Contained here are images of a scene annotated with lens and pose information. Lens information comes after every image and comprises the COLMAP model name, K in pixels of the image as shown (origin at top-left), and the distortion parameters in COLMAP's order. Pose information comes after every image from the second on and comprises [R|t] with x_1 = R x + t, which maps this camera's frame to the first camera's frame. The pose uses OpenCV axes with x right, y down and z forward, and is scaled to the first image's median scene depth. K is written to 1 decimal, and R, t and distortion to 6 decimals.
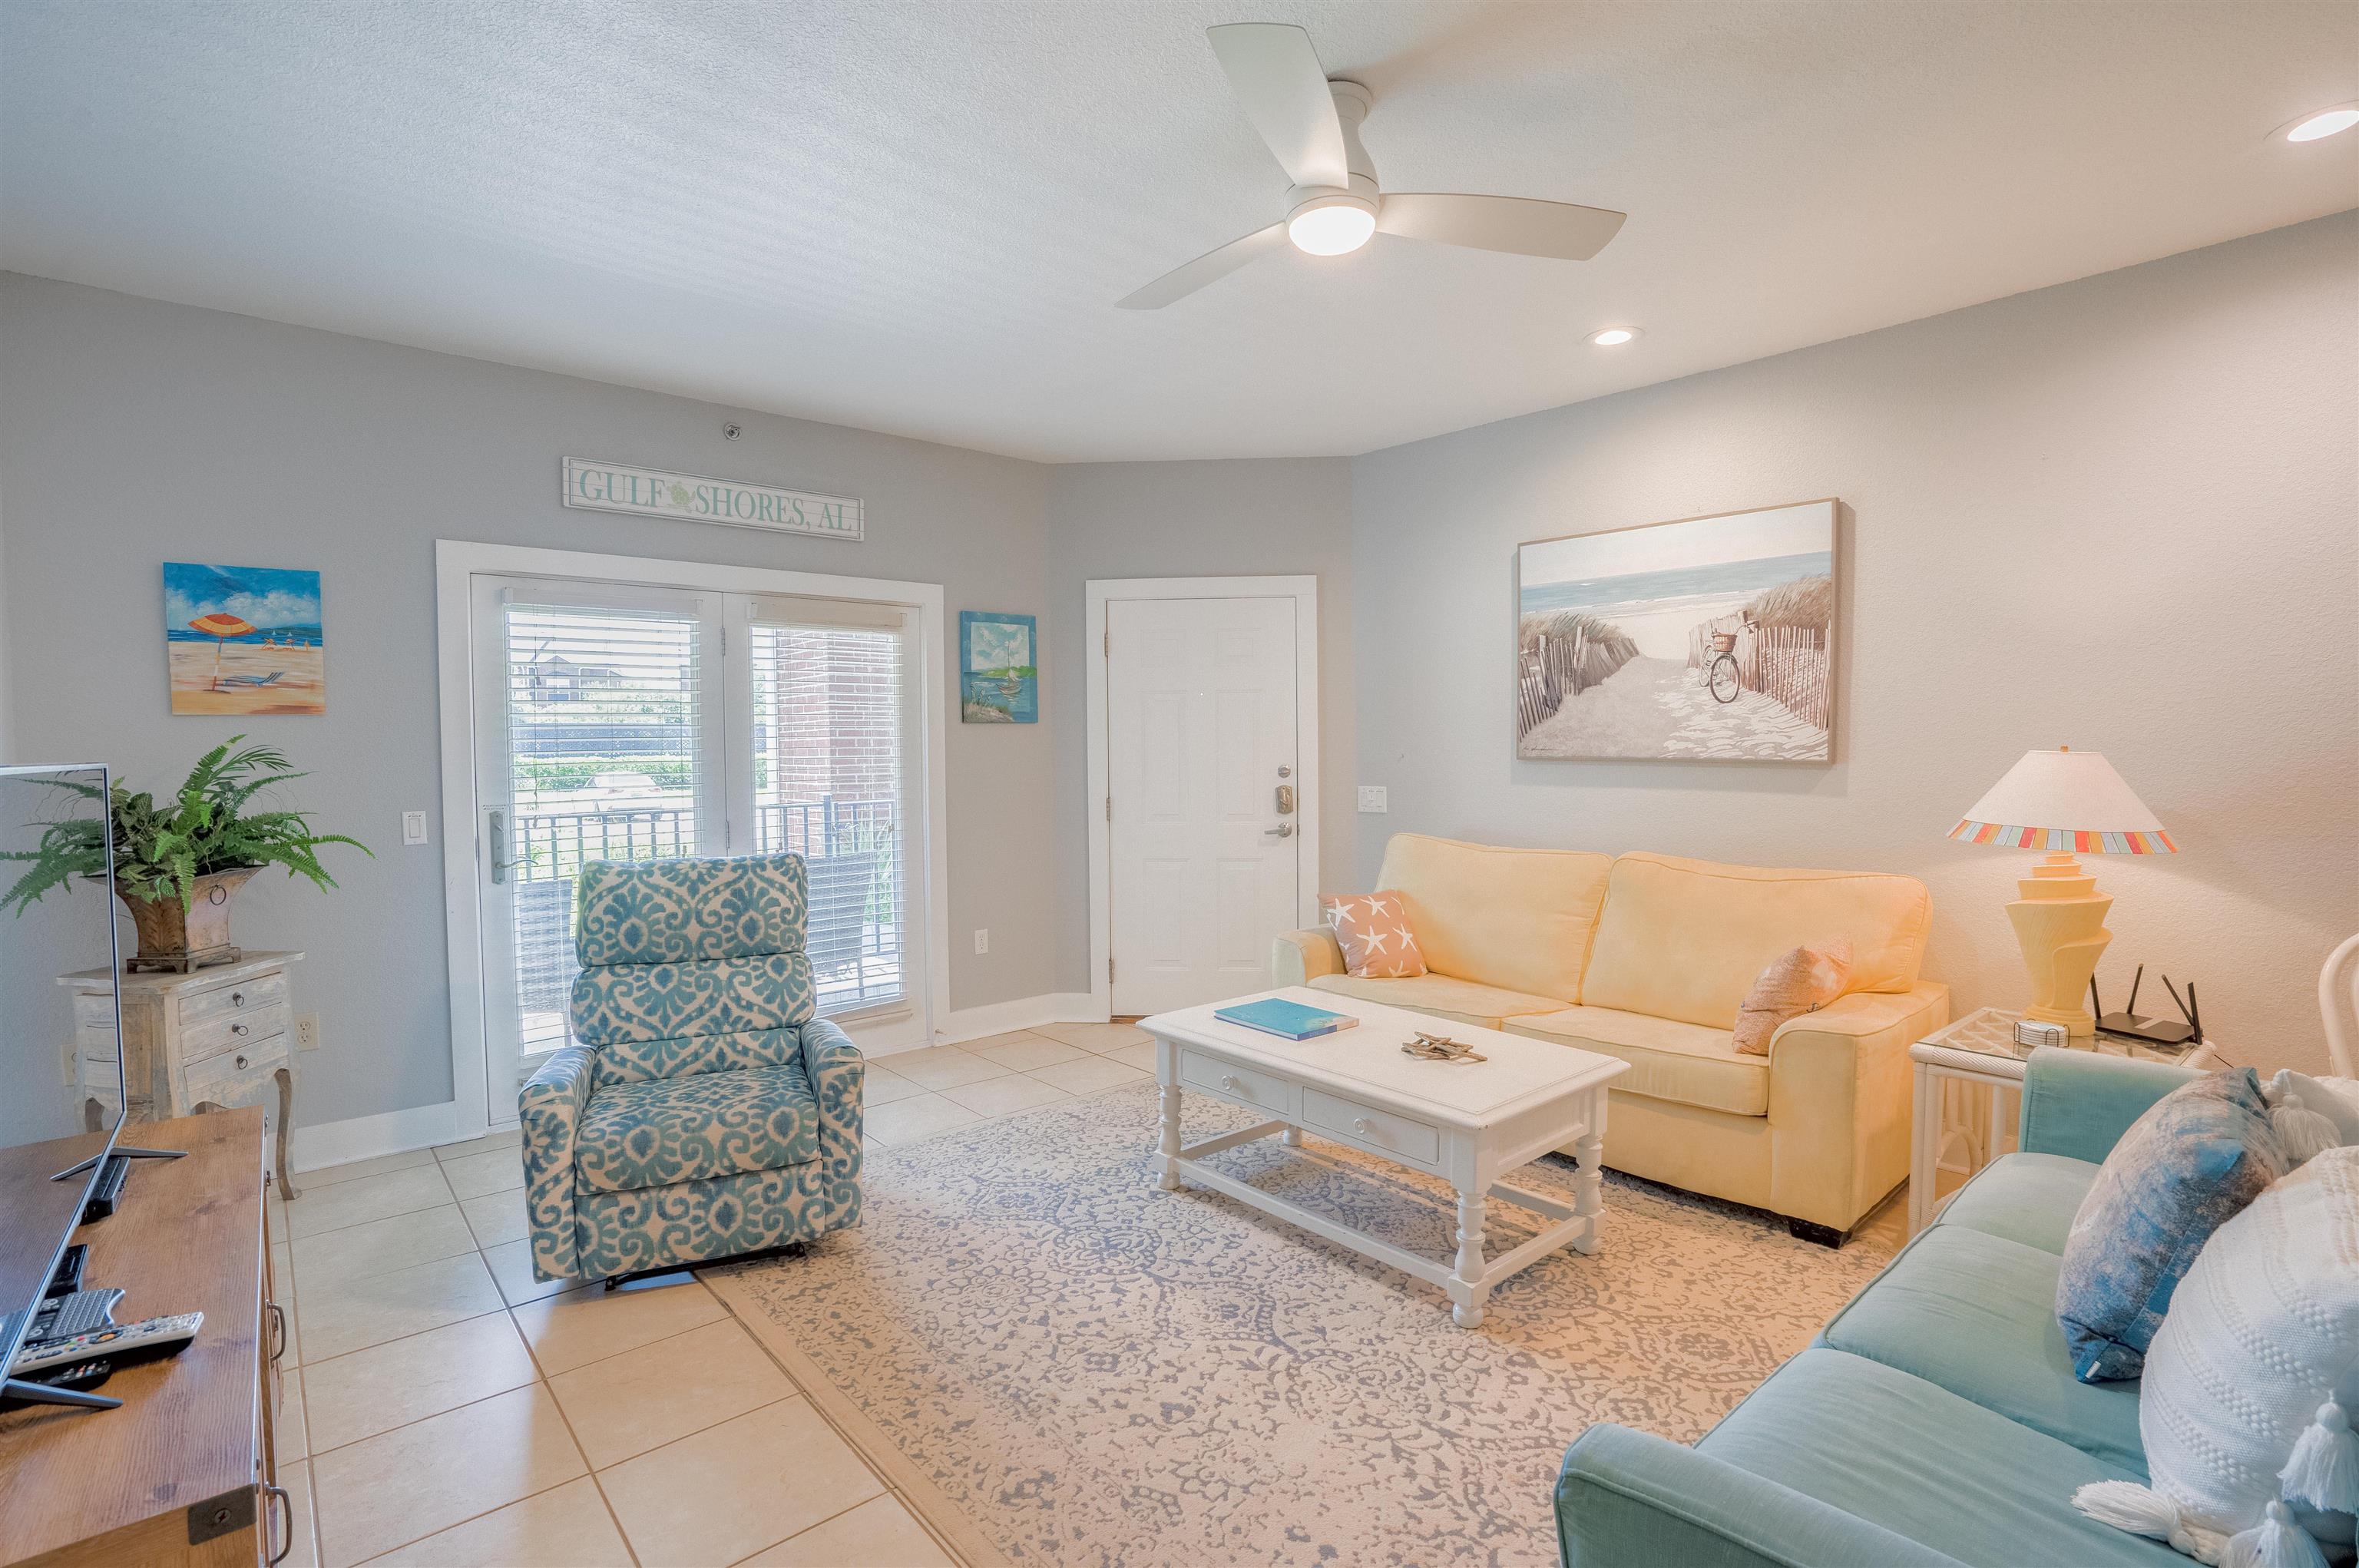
lens RADIAL K [[1100.9, 0, 1163.1], [0, 1100.9, 781.8], [0, 0, 1]] dist [-0.074117, 0.032427]
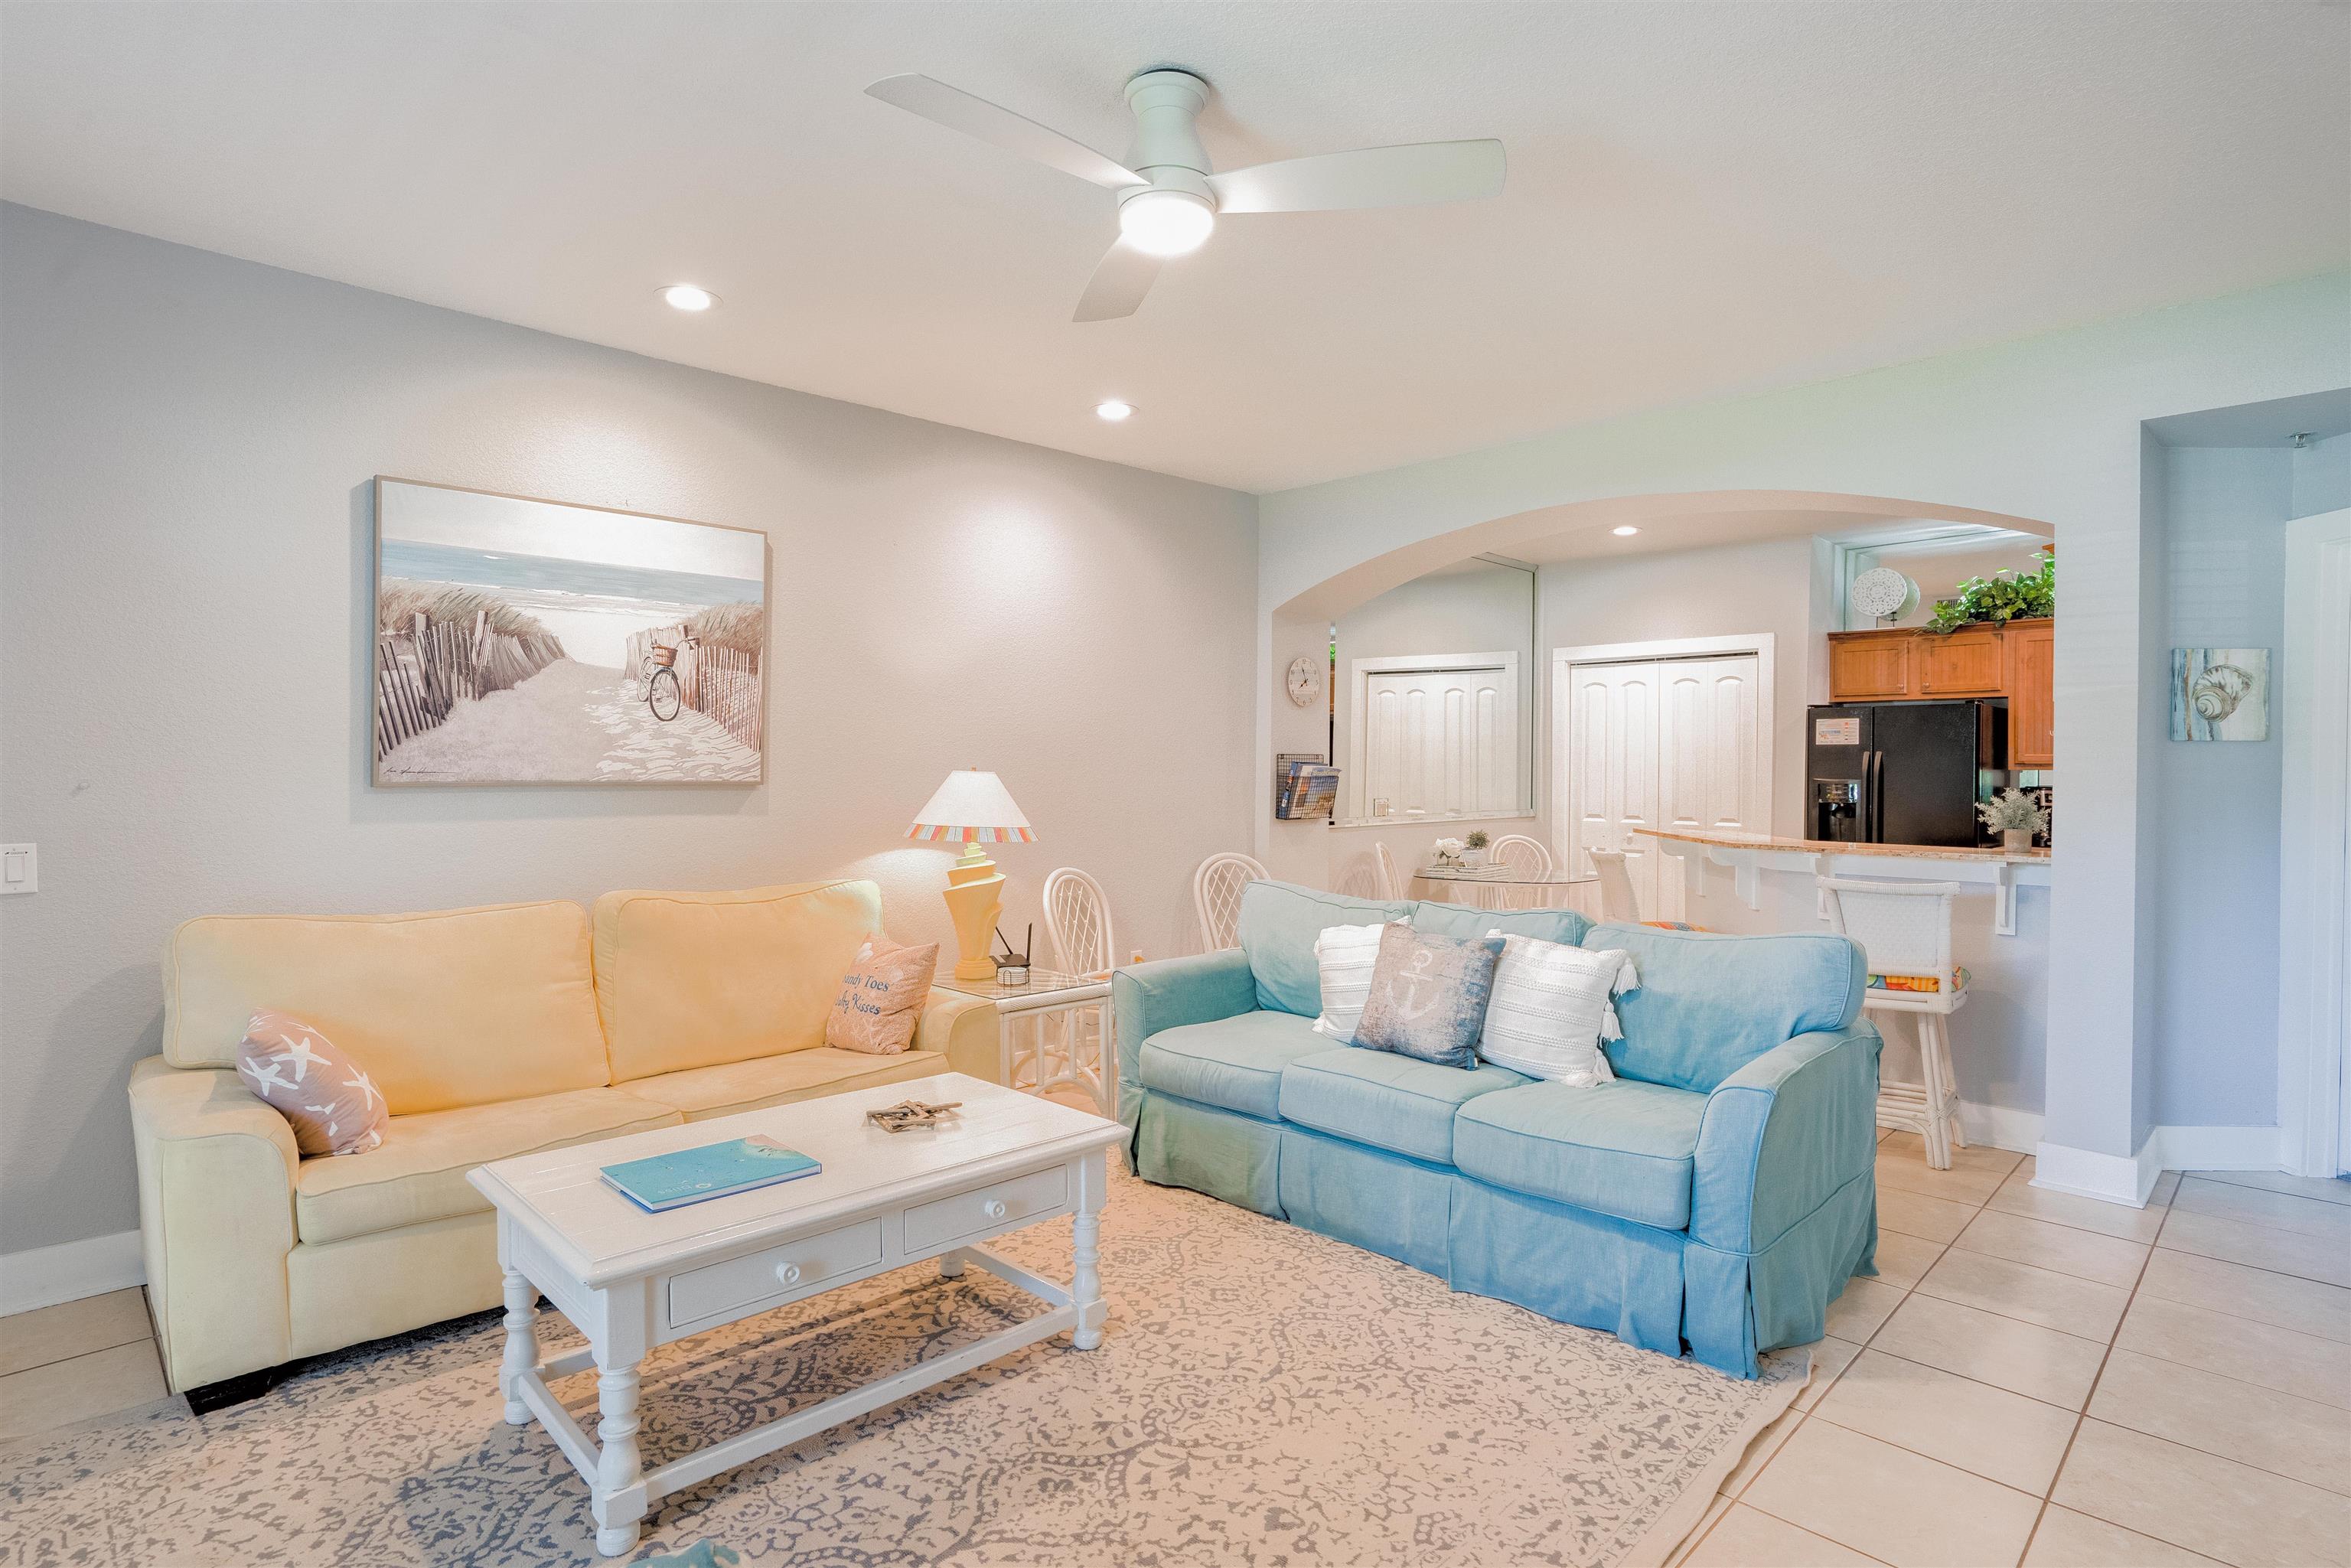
lens RADIAL K [[1187.2, 0, 1175.5], [0, 1187.2, 784.0], [0, 0, 1]] dist [-0.034459, 0.000208]
pose [[-0.070131, -0.010845, 0.997479, -0.521762], [0.032279, 0.999393, 0.013135, -0.017909], [-0.997015, 0.033119, -0.069739, 0.635125]]
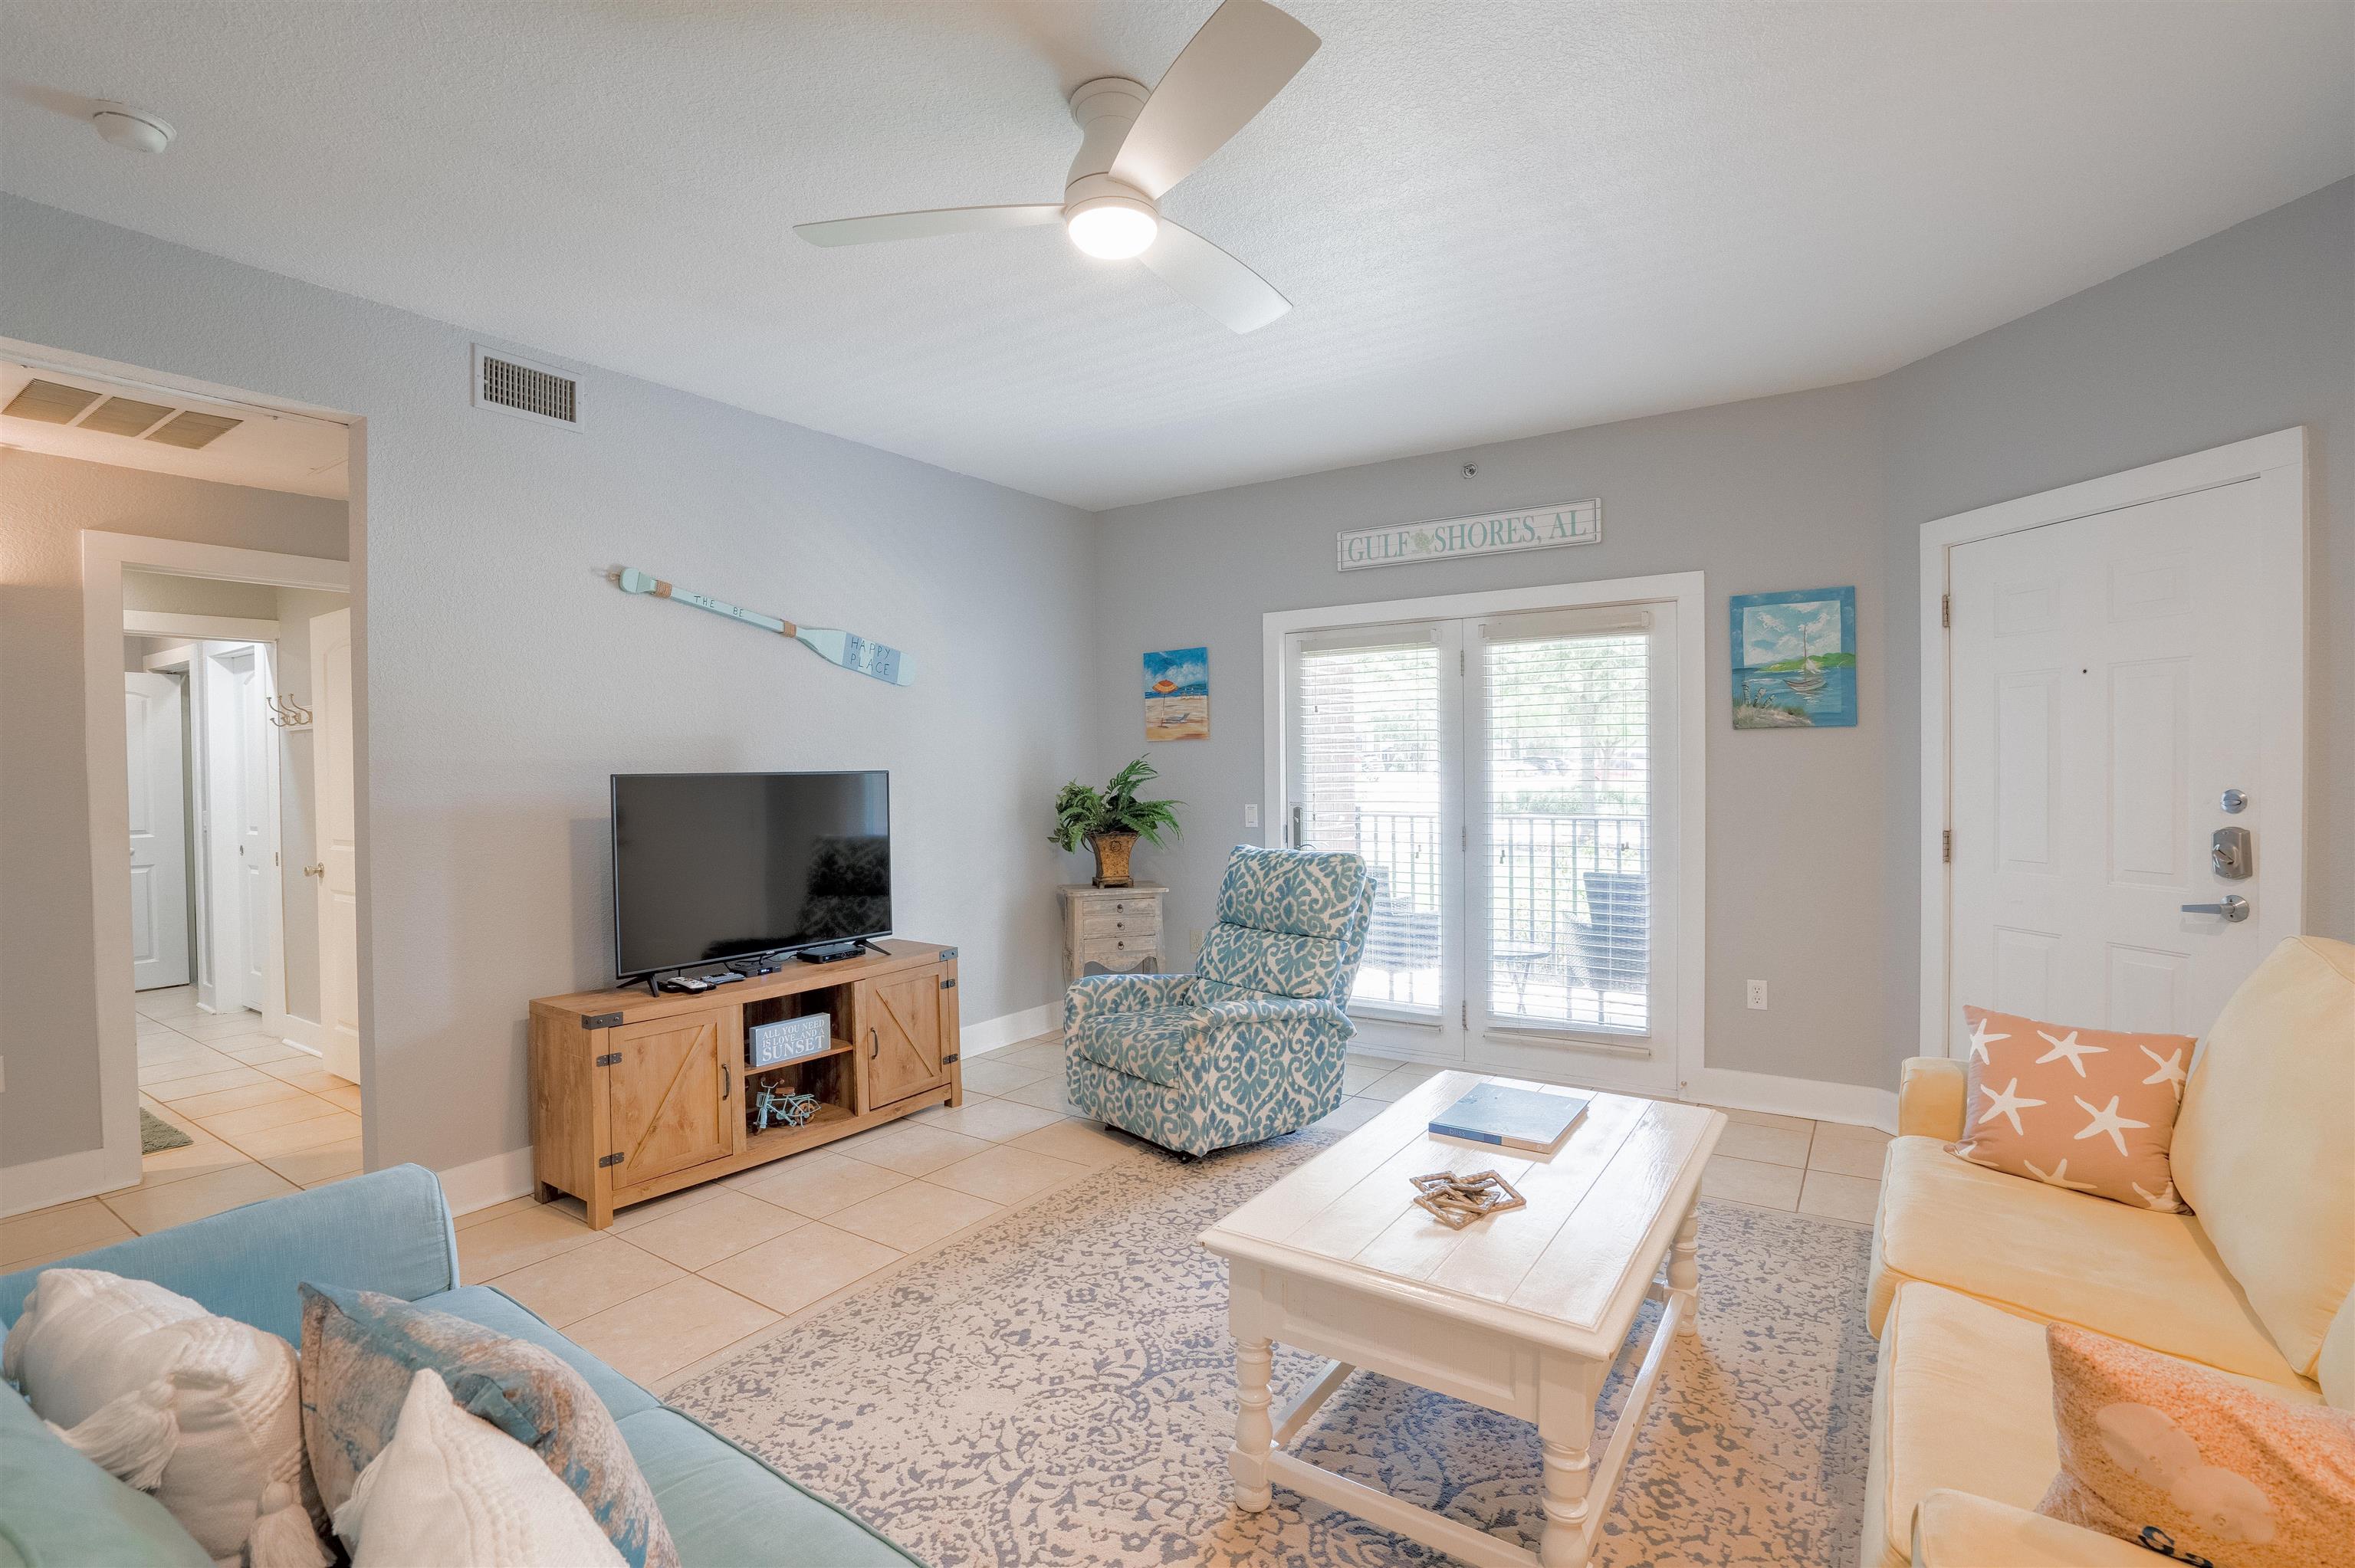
lens RADIAL K [[1098.9, 0, 1161.1], [0, 1098.9, 781.8], [0, 0, 1]] dist [-0.074117, 0.032427]
pose [[0.247724, 0.020350, -0.968617, 0.655298], [-0.021988, 0.999640, 0.015378, -0.021178], [0.968581, 0.017489, 0.248082, 0.476299]]
